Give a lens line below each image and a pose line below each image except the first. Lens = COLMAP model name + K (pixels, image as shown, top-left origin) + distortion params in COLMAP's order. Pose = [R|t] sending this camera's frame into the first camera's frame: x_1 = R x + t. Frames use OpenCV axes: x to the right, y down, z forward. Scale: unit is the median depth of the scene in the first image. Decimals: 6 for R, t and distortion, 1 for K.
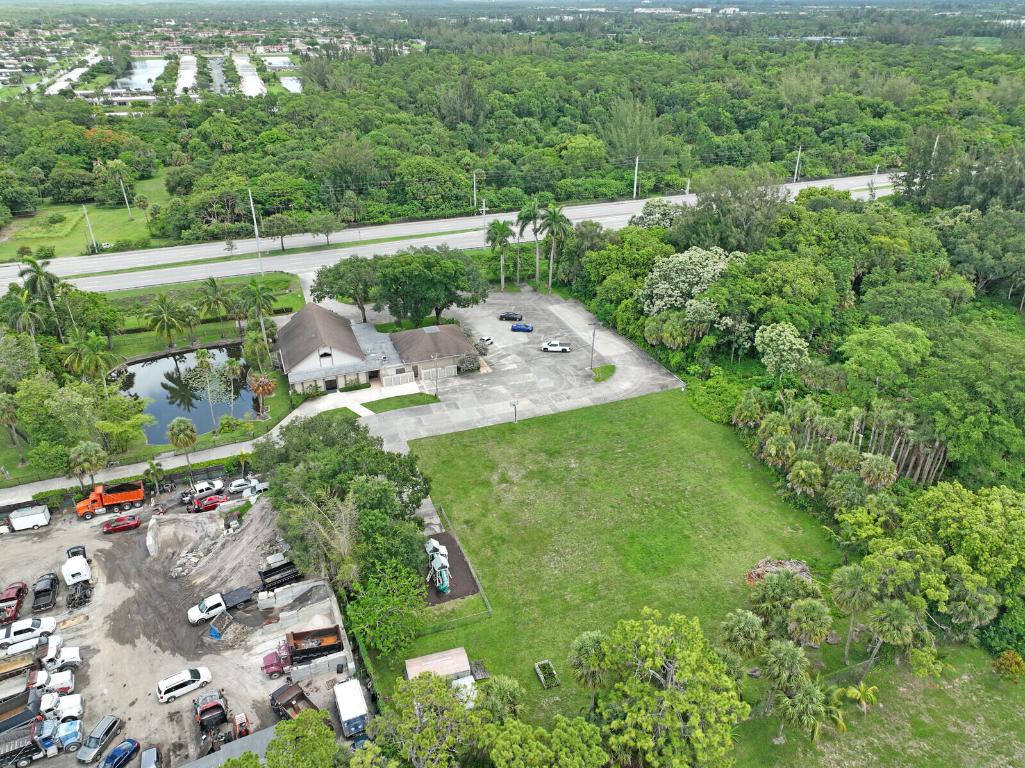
lens RADIAL K [[721.1, 0, 514.9], [0, 721.1, 383.5], [0, 0, 1]] dist [-0.000164, 0.015264]
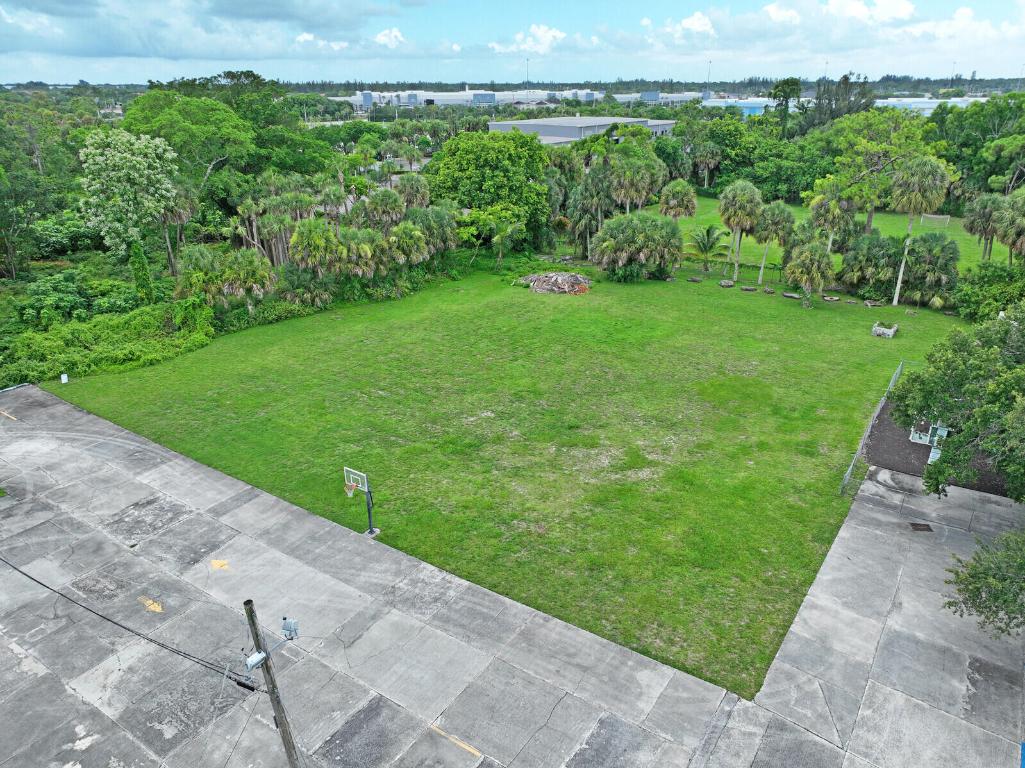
lens RADIAL K [[721.1, 0, 514.9], [0, 721.1, 383.5], [0, 0, 1]] dist [-0.000164, 0.015264]
pose [[-0.569434, -0.309604, 0.761505, -0.255606], [0.394289, 0.709979, 0.583495, -0.147737], [-0.721305, 0.632515, -0.282212, 1.097413]]
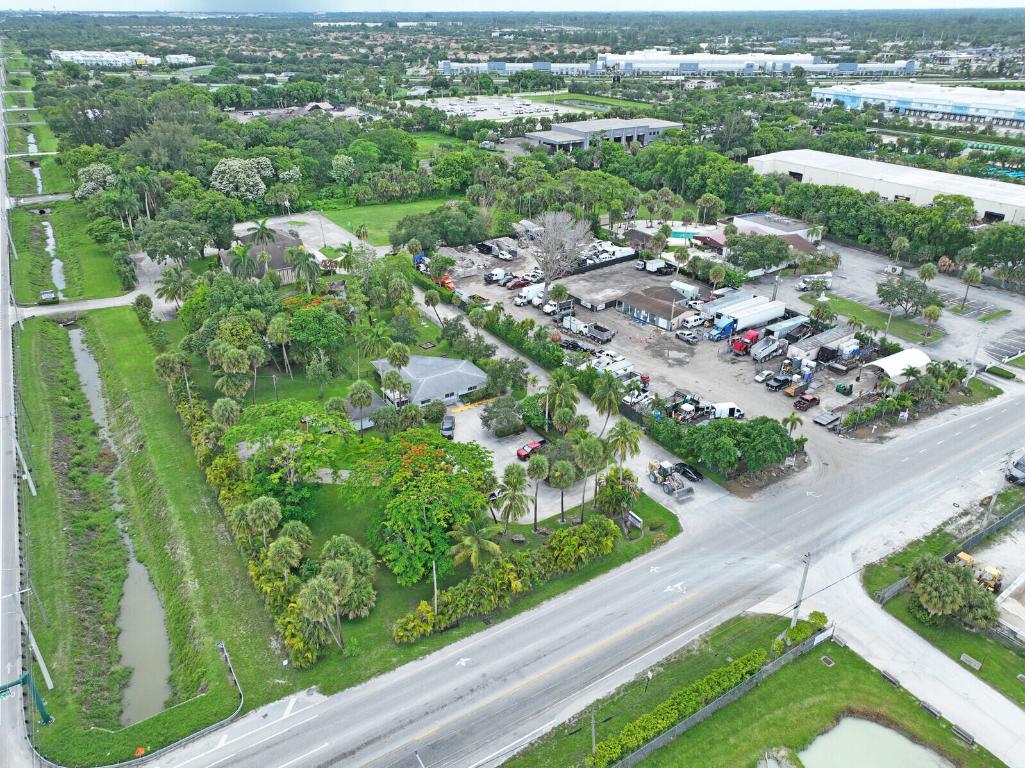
lens RADIAL K [[721.1, 0, 514.9], [0, 721.1, 383.5], [0, 0, 1]] dist [-0.000164, 0.015264]
pose [[-0.199124, -0.447540, 0.871813, -2.075036], [0.465831, 0.739465, 0.485997, -0.408590], [-0.862178, 0.502891, 0.061233, 0.785748]]
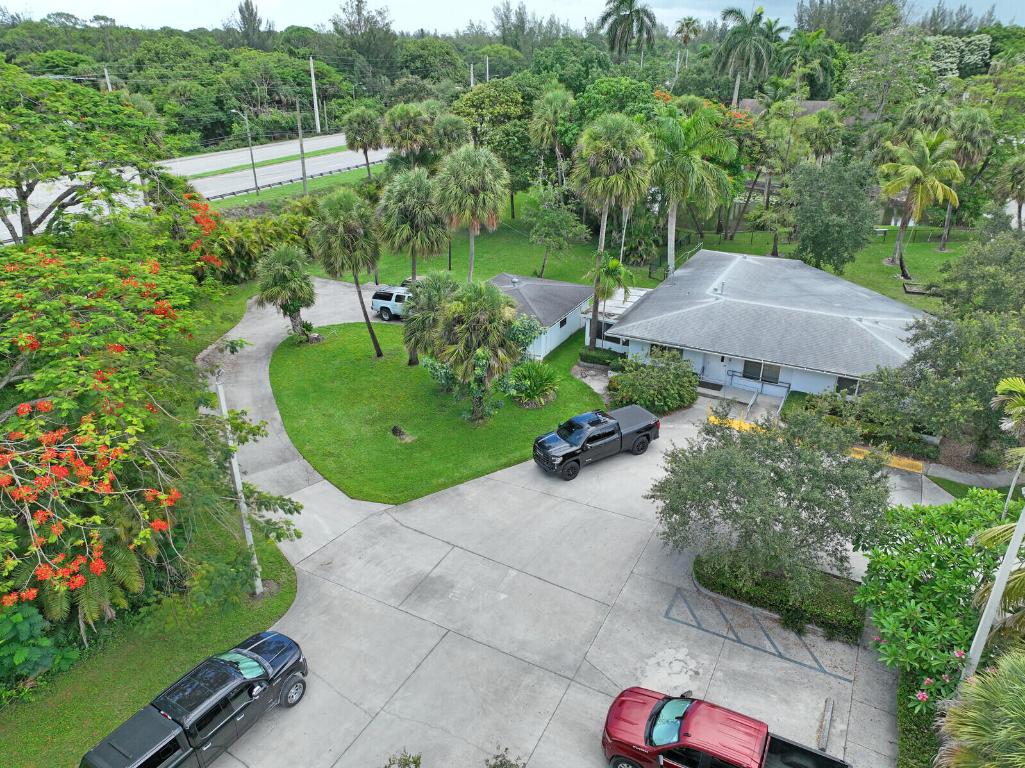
lens RADIAL K [[721.1, 0, 514.9], [0, 721.1, 383.5], [0, 0, 1]] dist [-0.000164, 0.015264]
pose [[0.750132, -0.279543, 0.599297, -1.324095], [0.312210, 0.948606, 0.051690, 0.077801], [-0.582947, 0.148332, 0.798856, 0.760052]]
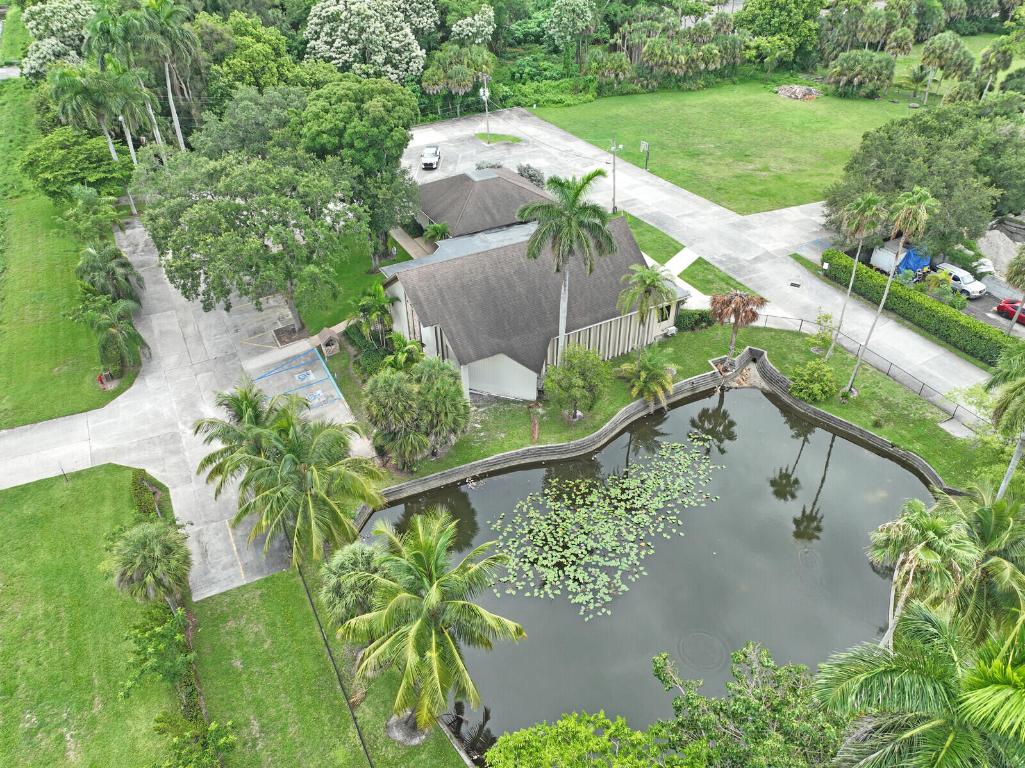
lens RADIAL K [[721.1, 0, 514.9], [0, 721.1, 383.5], [0, 0, 1]] dist [-0.000164, 0.015264]
pose [[-0.134895, -0.582906, 0.801264, -0.828647], [0.477469, 0.670337, 0.568042, -0.339503], [-0.868232, 0.459205, 0.187895, 1.187530]]
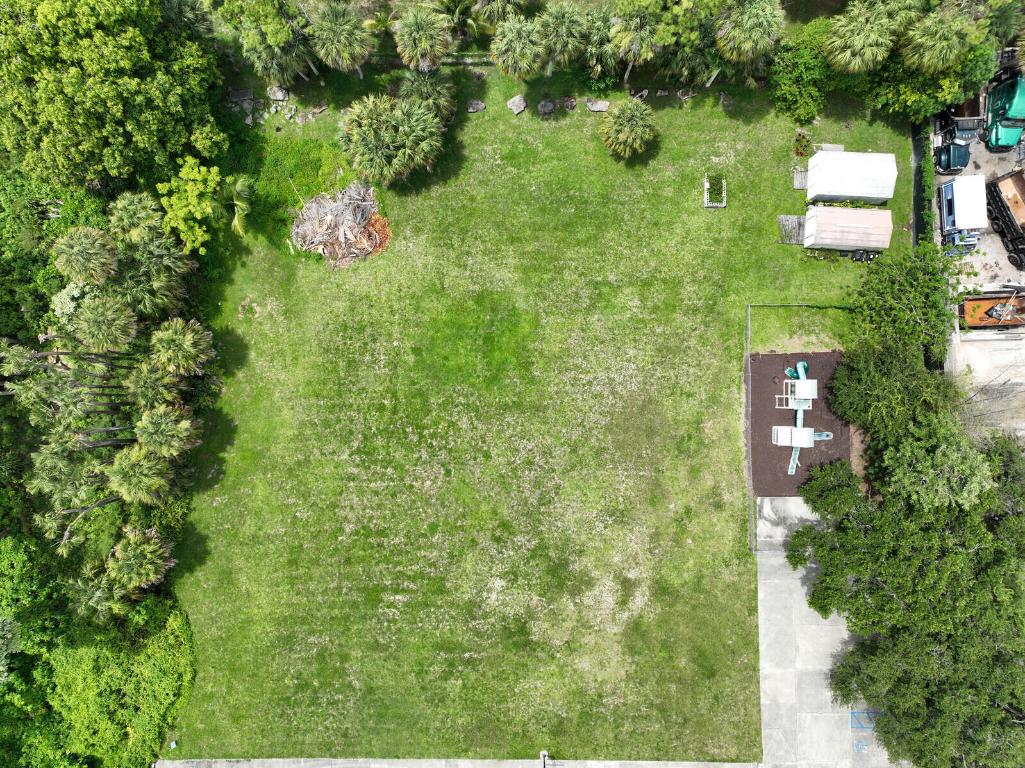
lens RADIAL K [[721.1, 0, 514.9], [0, 721.1, 383.5], [0, 0, 1]] dist [-0.000164, 0.015264]
pose [[-0.935669, -0.352199, 0.021907, 0.111892], [0.184803, -0.436180, 0.880678, -0.314319], [-0.300619, 0.828072, 0.473208, 0.595871]]
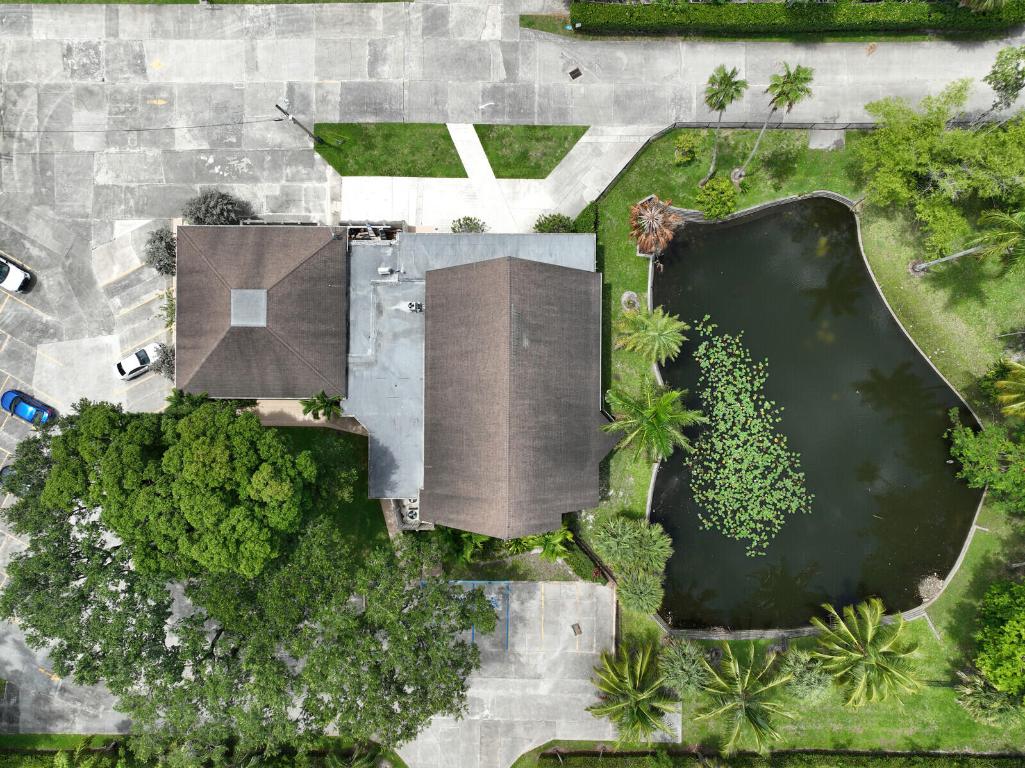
lens RADIAL K [[721.1, 0, 514.9], [0, 721.1, 383.5], [0, 0, 1]] dist [-0.000164, 0.015264]
pose [[-0.931690, -0.362597, 0.021846, -0.351337], [0.188594, -0.431437, 0.882210, -0.530519], [-0.310461, 0.826066, 0.470349, 0.999706]]
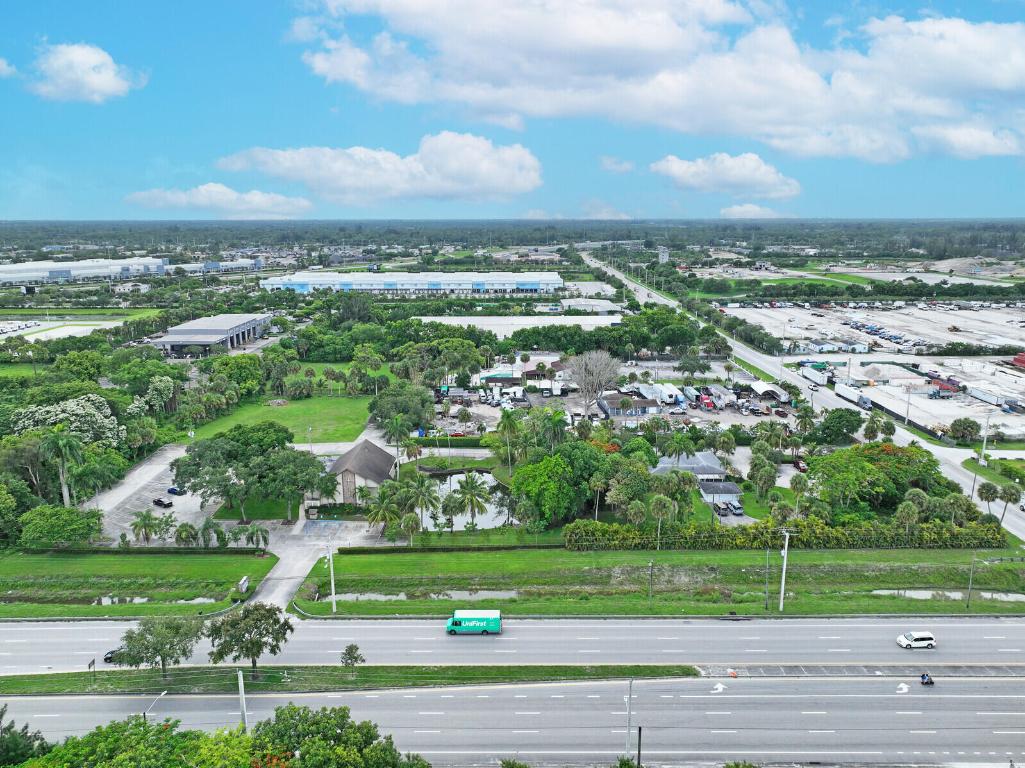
lens RADIAL K [[721.1, 0, 514.9], [0, 721.1, 383.5], [0, 0, 1]] dist [-0.000164, 0.015264]
pose [[-0.935704, -0.072267, 0.345304, -1.169598], [0.173443, 0.758098, 0.628653, -1.118485], [-0.307205, 0.648124, -0.696821, 2.105012]]
